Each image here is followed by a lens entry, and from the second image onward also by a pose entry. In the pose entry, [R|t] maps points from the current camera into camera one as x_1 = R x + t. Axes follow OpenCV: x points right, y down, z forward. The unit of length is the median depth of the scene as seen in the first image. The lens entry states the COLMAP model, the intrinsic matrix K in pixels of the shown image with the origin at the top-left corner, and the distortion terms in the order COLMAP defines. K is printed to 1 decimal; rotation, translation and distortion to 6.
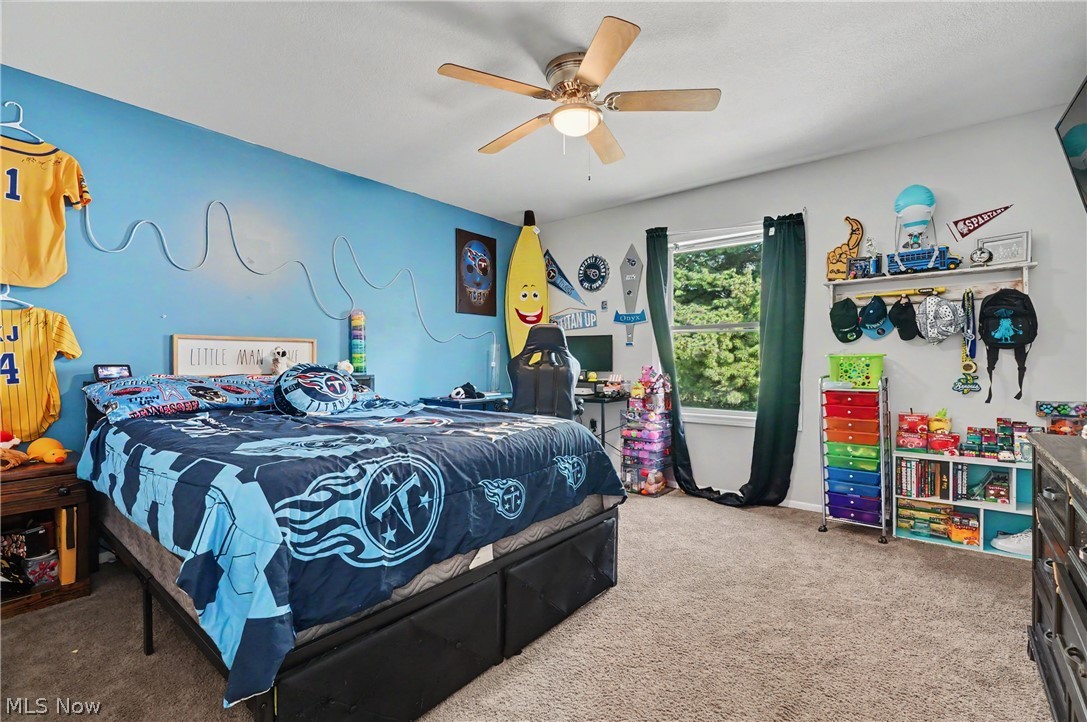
lens RADIAL K [[497.9, 0, 538.7], [0, 497.9, 359.6], [0, 0, 1]] dist [-0.008864, 0.002876]
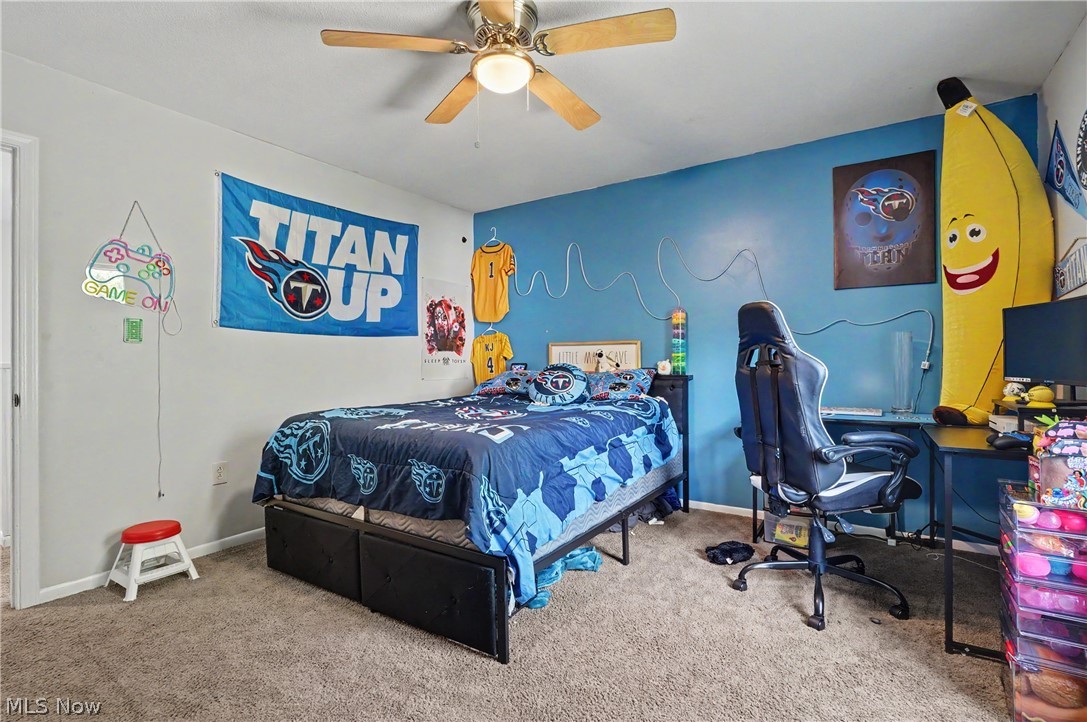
lens RADIAL K [[497.9, 0, 539.6], [0, 497.9, 363.6], [0, 0, 1]] dist [-0.008864, 0.002876]
pose [[0.103989, 0.008272, -0.994544, 0.903419], [0.008530, 0.999921, 0.009209, -0.004099], [0.994542, -0.009441, 0.103911, 0.985015]]
